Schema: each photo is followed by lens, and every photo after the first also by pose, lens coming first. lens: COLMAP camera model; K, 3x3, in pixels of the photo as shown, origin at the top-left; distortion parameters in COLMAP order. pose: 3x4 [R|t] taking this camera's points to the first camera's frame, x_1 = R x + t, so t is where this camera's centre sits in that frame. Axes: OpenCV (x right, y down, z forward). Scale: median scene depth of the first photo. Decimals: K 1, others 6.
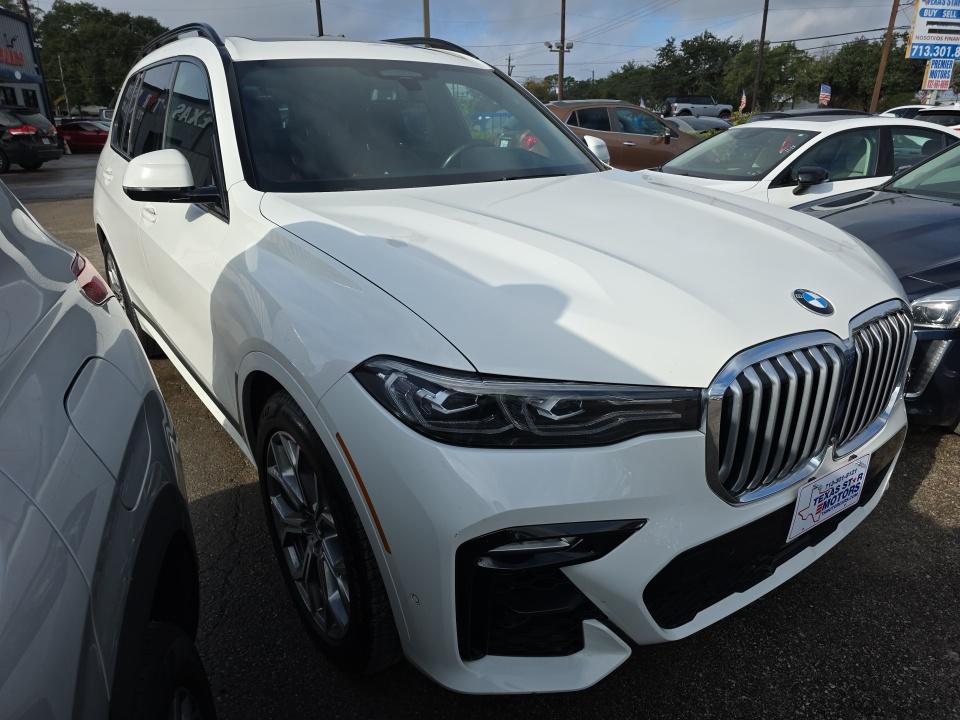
lens RADIAL K [[710.7, 0, 480.0], [0, 710.7, 360.0], [0, 0, 1]] dist [0.022436, 0.000711]
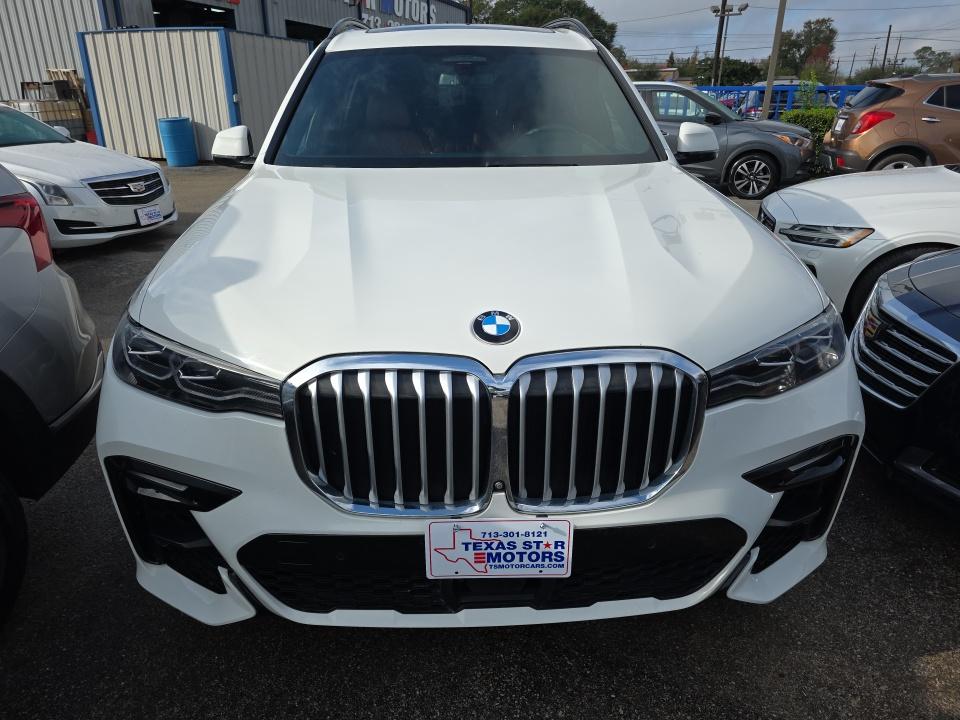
lens RADIAL K [[710.7, 0, 480.0], [0, 710.7, 360.0], [0, 0, 1]] dist [0.022436, 0.000711]
pose [[0.814252, 0.210586, -0.540969, 0.925285], [-0.191612, 0.977152, 0.091972, -0.117604], [0.547977, 0.028768, 0.835998, 0.254102]]
